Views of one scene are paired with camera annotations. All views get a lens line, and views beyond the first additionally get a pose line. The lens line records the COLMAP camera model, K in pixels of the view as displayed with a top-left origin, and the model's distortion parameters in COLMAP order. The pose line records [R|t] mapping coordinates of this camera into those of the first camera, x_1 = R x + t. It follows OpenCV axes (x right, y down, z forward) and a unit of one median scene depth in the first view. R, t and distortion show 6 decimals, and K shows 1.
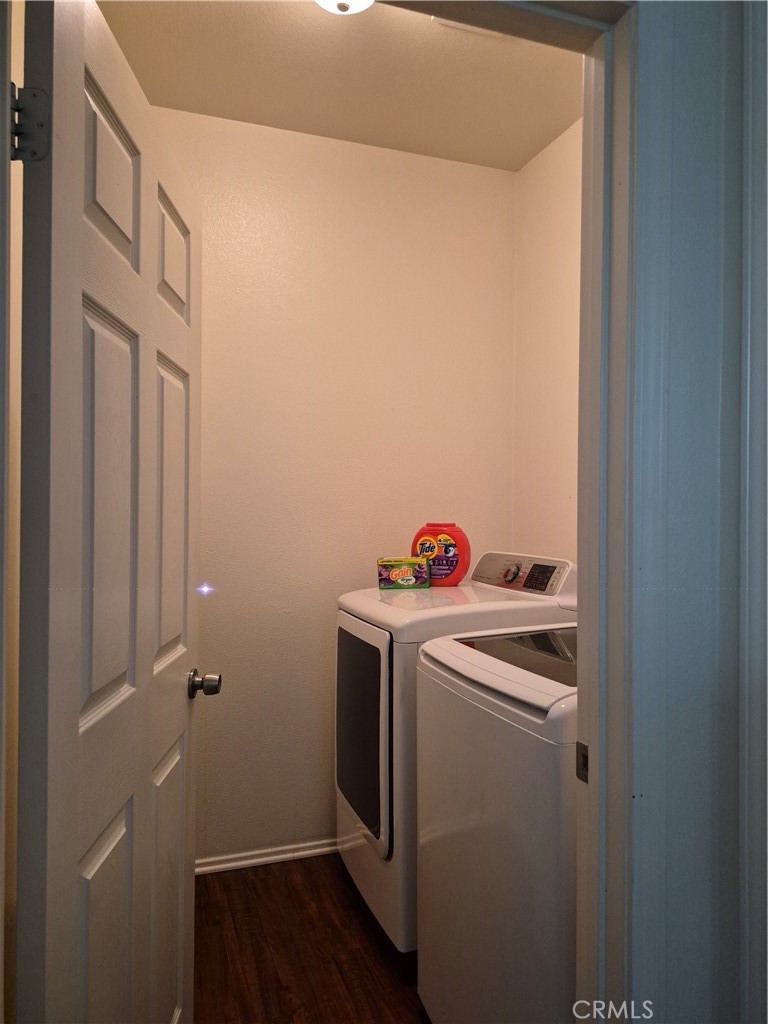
lens RADIAL K [[713.0, 0, 384.0], [0, 713.0, 512.0], [0, 0, 1]] dist [0.062310, -0.060088]
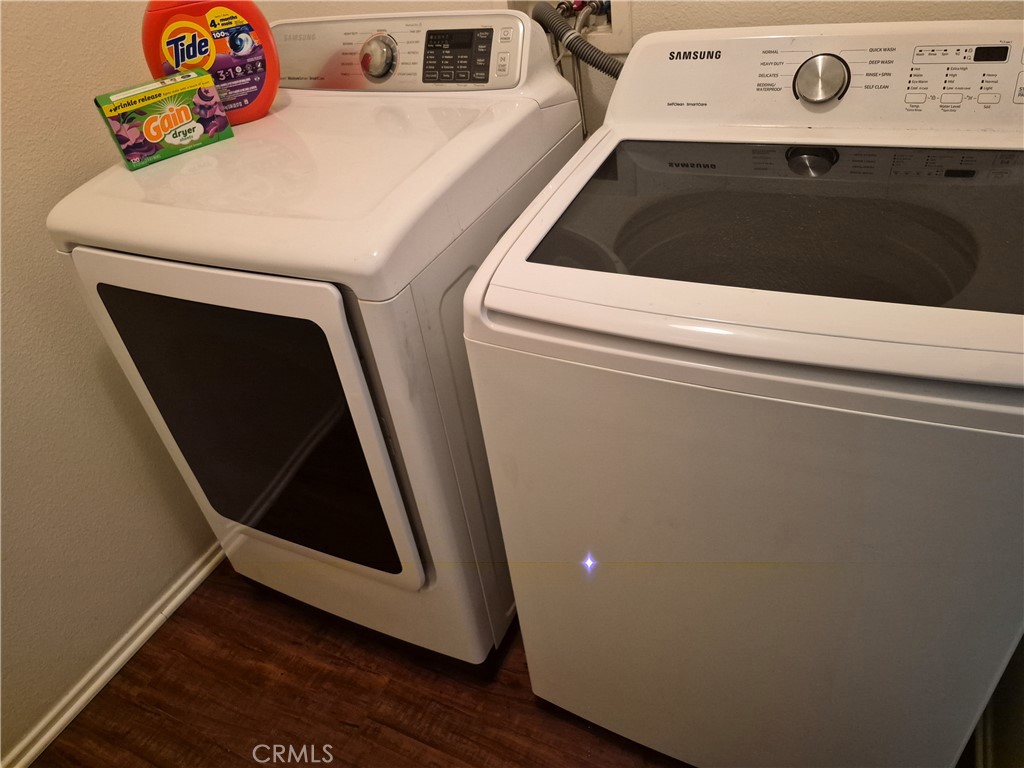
lens RADIAL K [[717.0, 0, 494.5], [0, 717.0, 385.3], [0, 0, 1]] dist [0.058212, -0.057467]
pose [[0.709711, -0.499300, 0.497001, -0.144315], [0.133250, 0.787878, 0.601243, -0.034504], [-0.691776, -0.360483, 0.625697, 0.496748]]
